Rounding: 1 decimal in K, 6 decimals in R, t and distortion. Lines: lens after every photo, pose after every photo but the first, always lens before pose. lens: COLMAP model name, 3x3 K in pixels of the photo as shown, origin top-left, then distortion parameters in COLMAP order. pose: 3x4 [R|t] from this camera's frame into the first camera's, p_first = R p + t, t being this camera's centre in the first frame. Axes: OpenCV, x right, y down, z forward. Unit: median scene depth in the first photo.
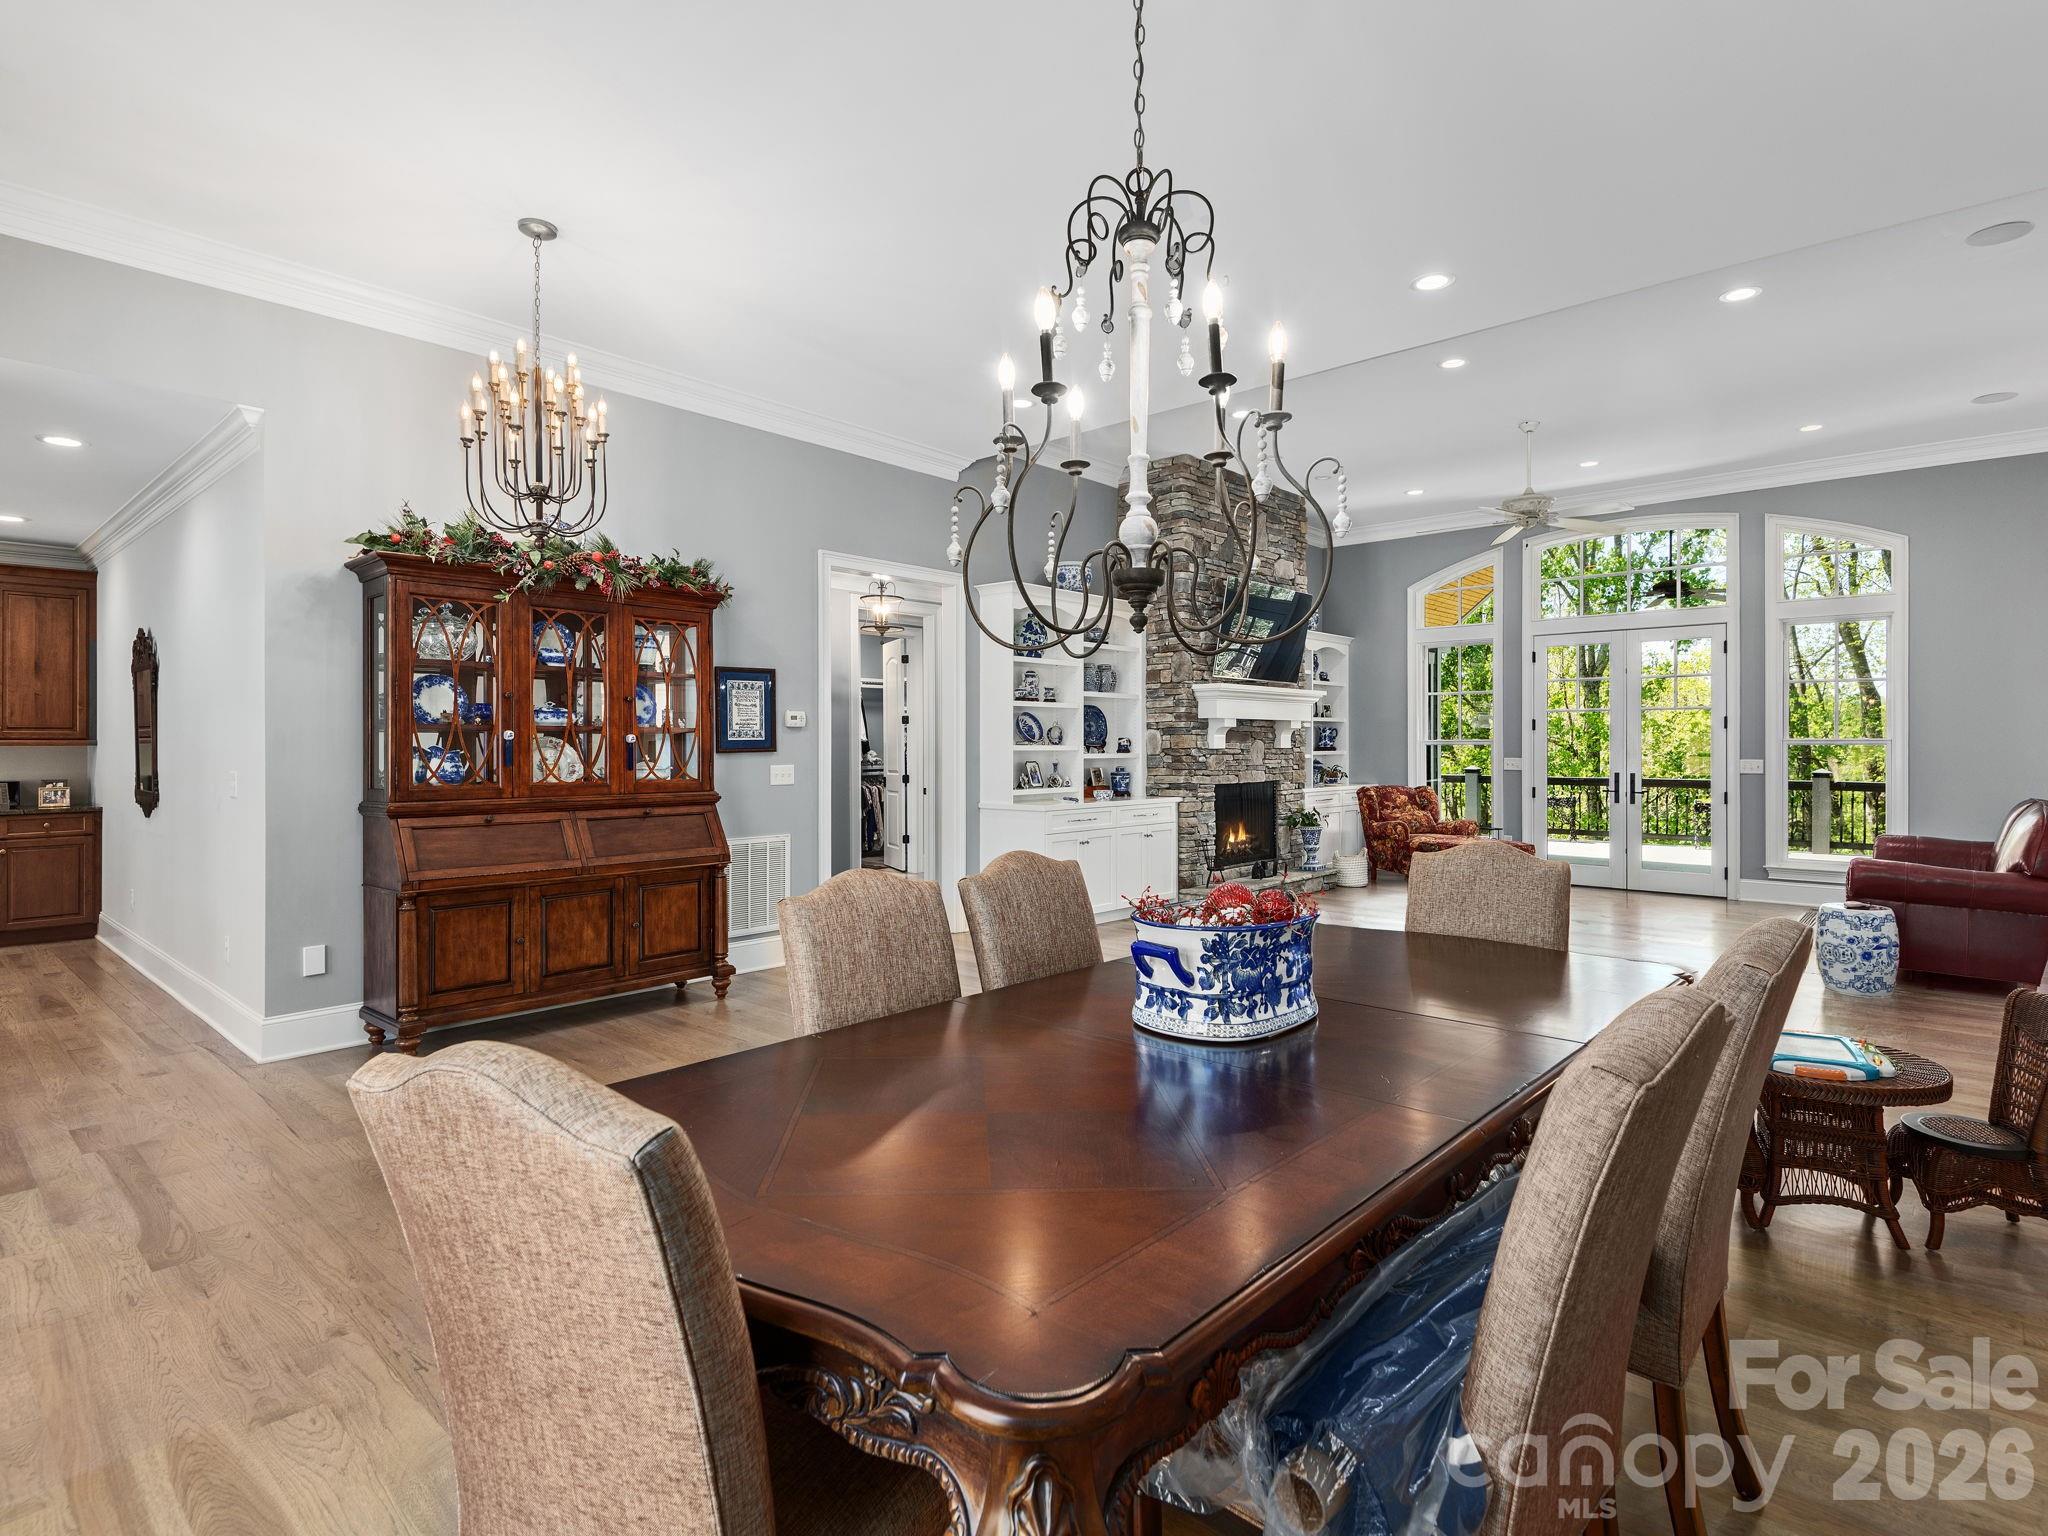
lens RADIAL K [[1017.5, 0, 1023.0], [0, 1017.5, 746.8], [0, 0, 1]] dist [0.002559, -0.008203]
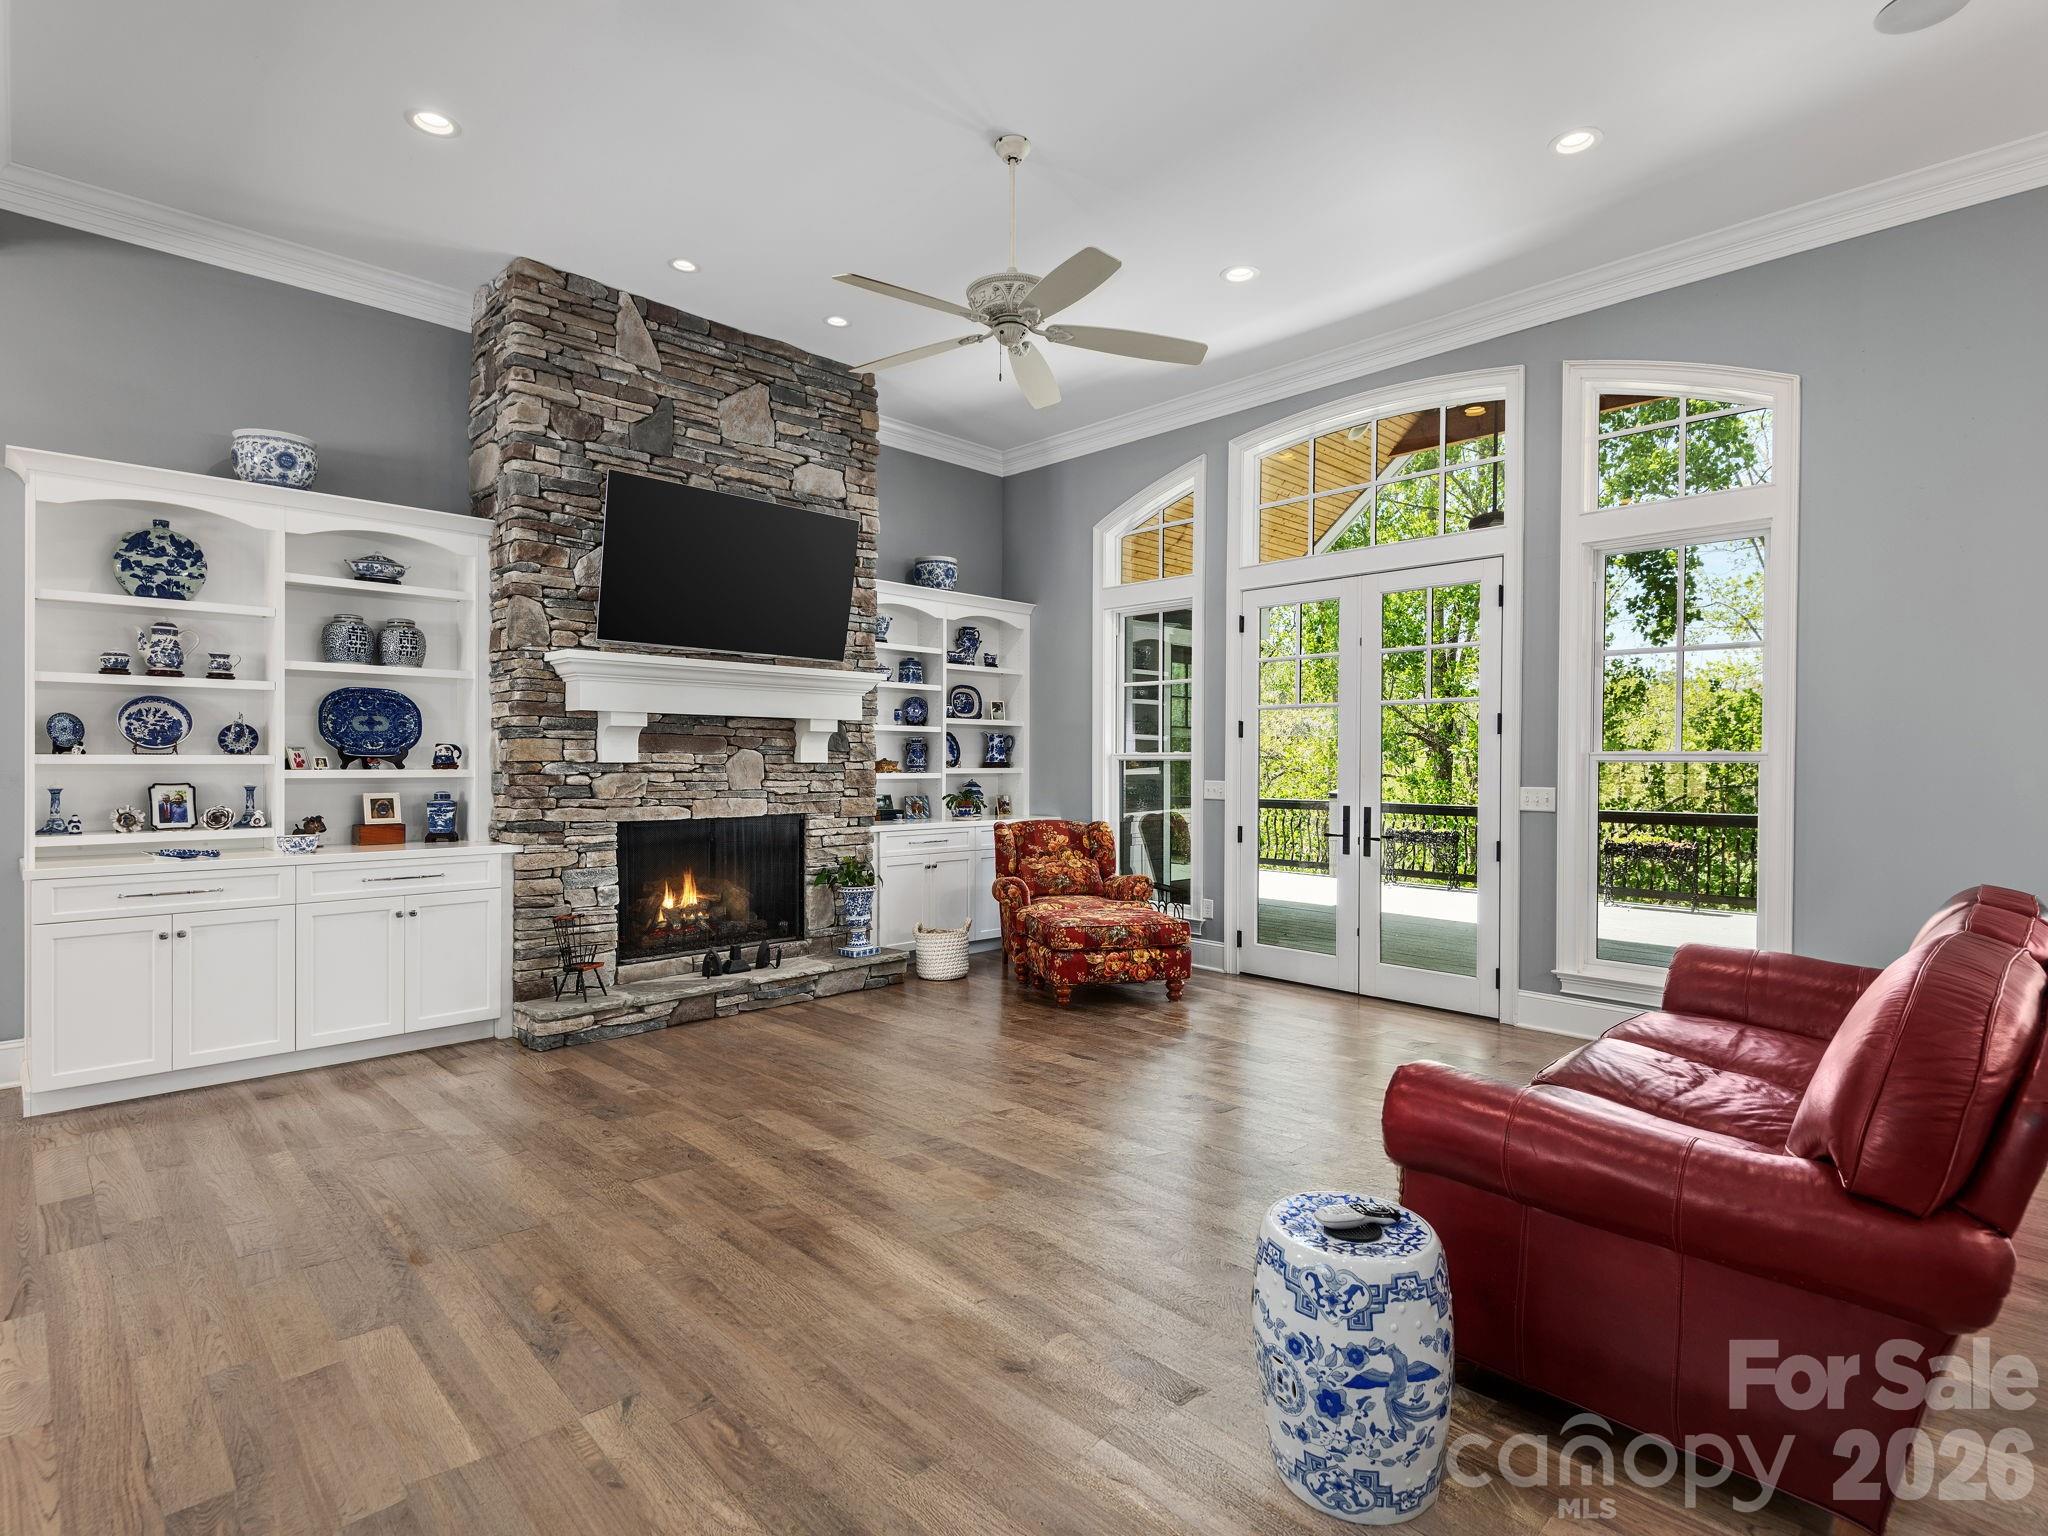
lens RADIAL K [[1010.1, 0, 1029.3], [0, 1010.1, 771.6], [0, 0, 1]] dist [0.017192, -0.000703]
pose [[0.998962, 0.006585, -0.045082, 0.455416], [-0.006111, 0.999925, 0.010625, -0.000898], [0.045148, -0.010338, 0.998927, 0.406843]]
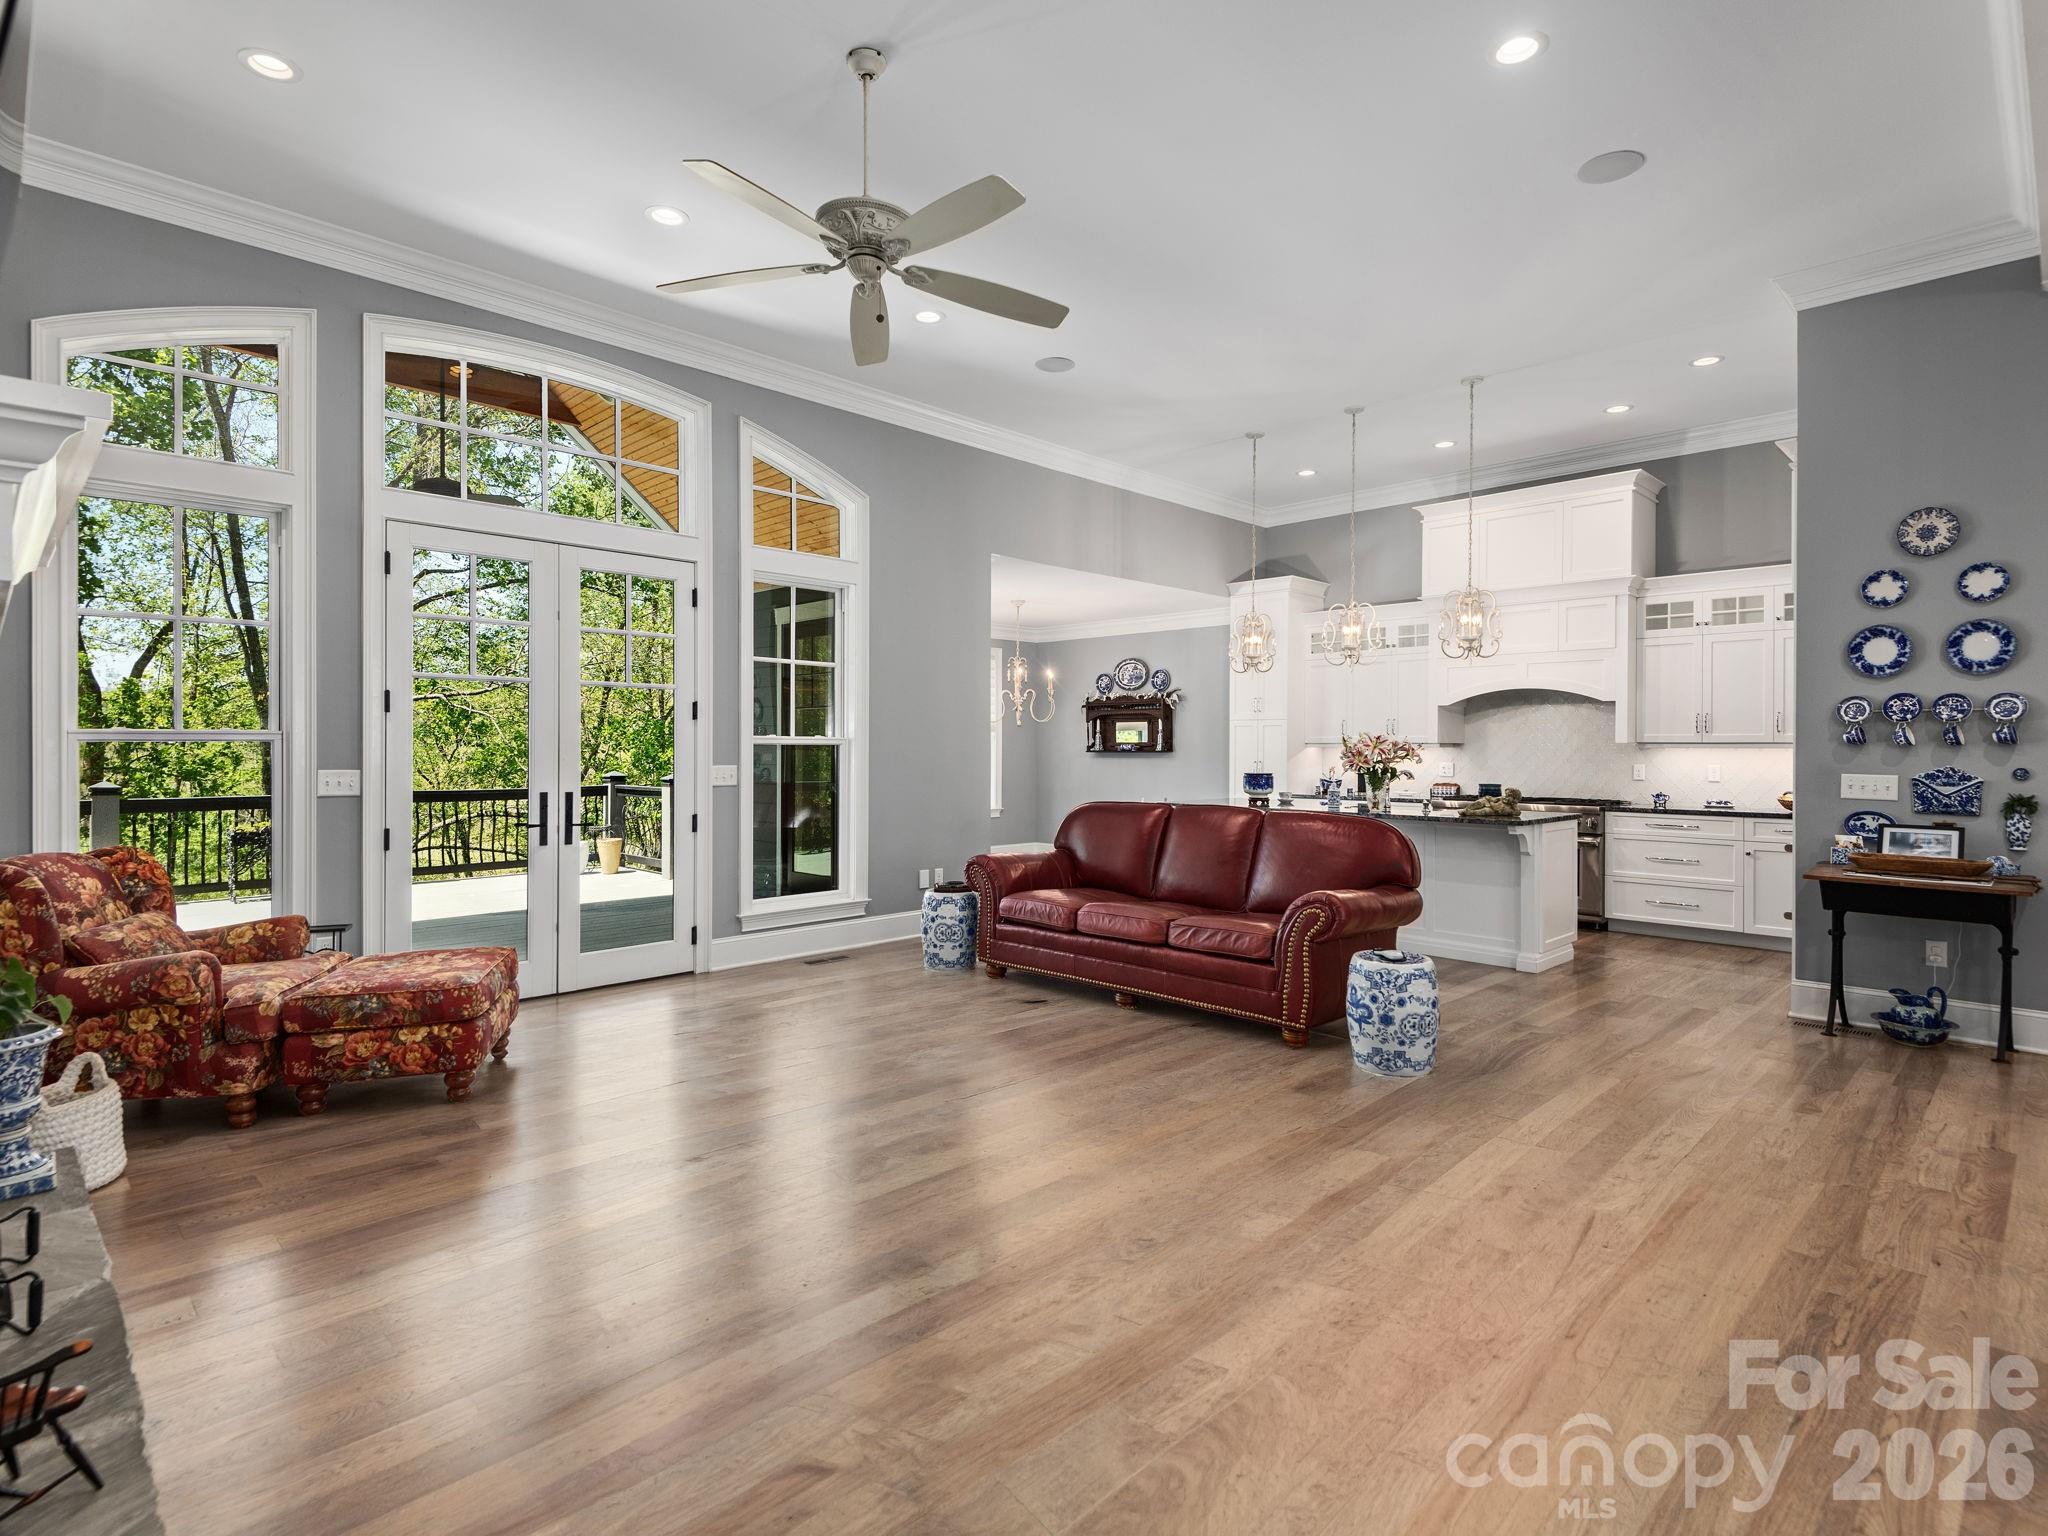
lens RADIAL K [[1017.5, 0, 1023.0], [0, 1017.5, 746.8], [0, 0, 1]] dist [0.002559, -0.008203]
pose [[0.016158, -0.002390, 0.999867, 0.025805], [-0.004090, 0.999989, 0.002457, -0.002335], [-0.999861, -0.004129, 0.016148, 0.791009]]
